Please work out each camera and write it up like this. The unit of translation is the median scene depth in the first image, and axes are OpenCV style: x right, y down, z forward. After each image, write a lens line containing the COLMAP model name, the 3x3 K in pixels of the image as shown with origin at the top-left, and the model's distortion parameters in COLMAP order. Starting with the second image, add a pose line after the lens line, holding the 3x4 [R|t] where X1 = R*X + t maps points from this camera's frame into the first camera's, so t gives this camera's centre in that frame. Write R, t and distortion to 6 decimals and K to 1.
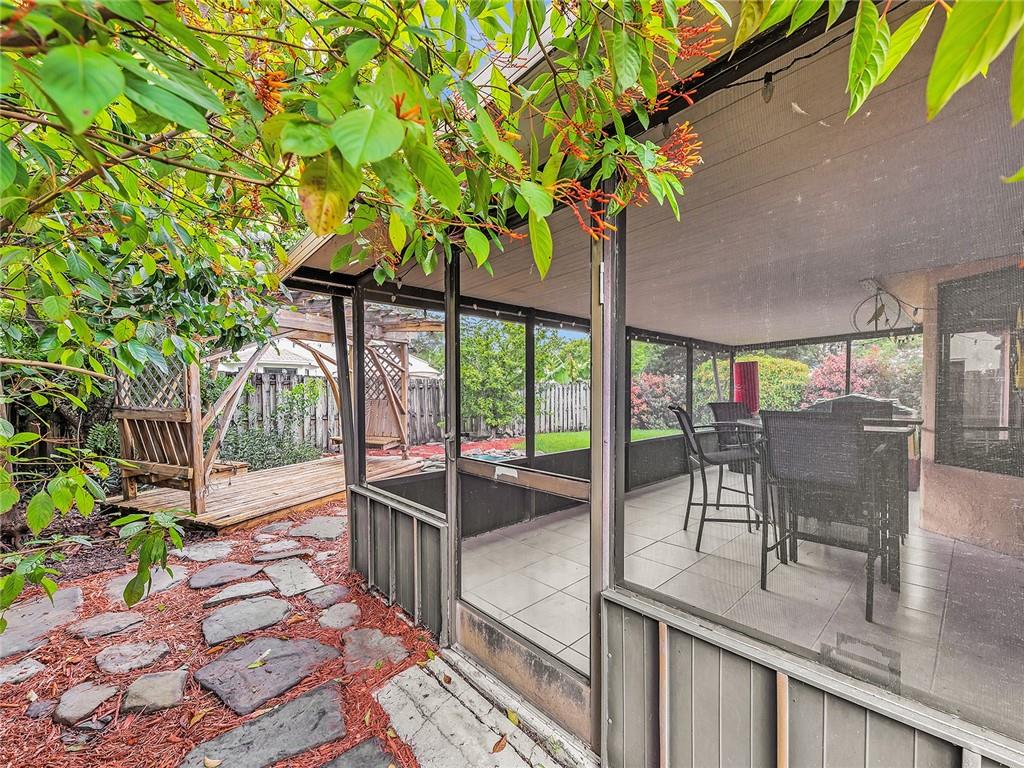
lens RADIAL K [[397.8, 0, 506.6], [0, 397.8, 384.3], [0, 0, 1]] dist [0.017904, -0.000065]
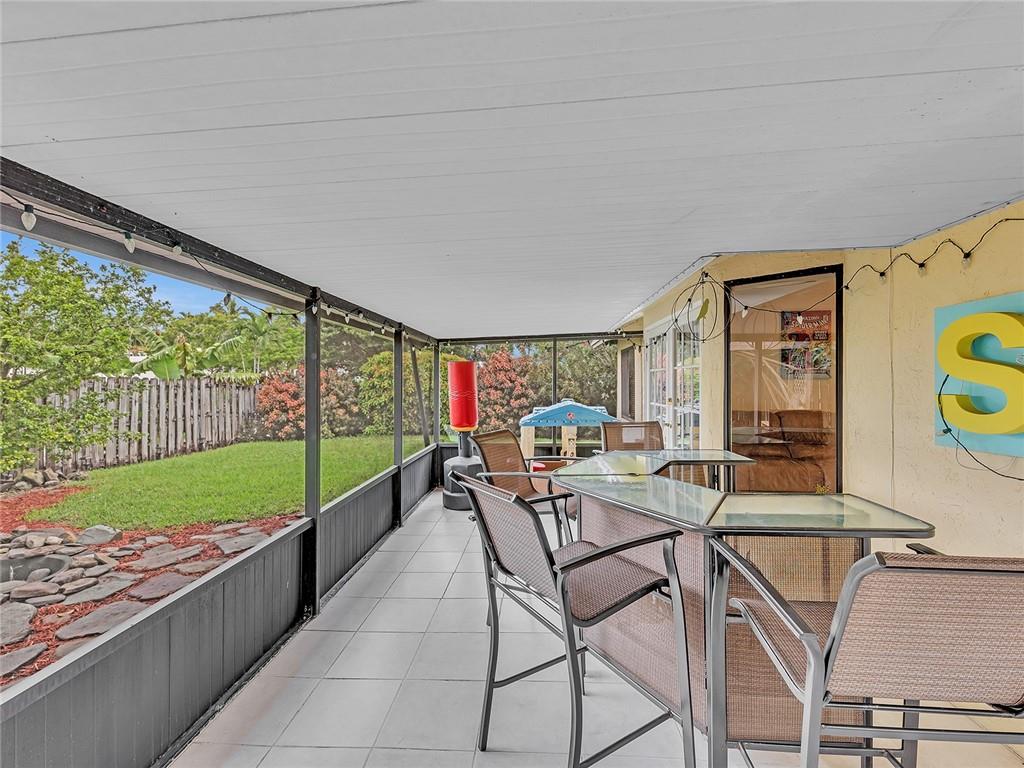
lens RADIAL K [[448.7, 0, 509.6], [0, 448.7, 377.3], [0, 0, 1]] dist [0.013719, -0.000173]
pose [[0.708000, 0.003858, 0.706202, 0.022215], [-0.007120, 0.999973, 0.001676, -0.010328], [-0.706176, -0.006215, 0.708009, 0.125030]]
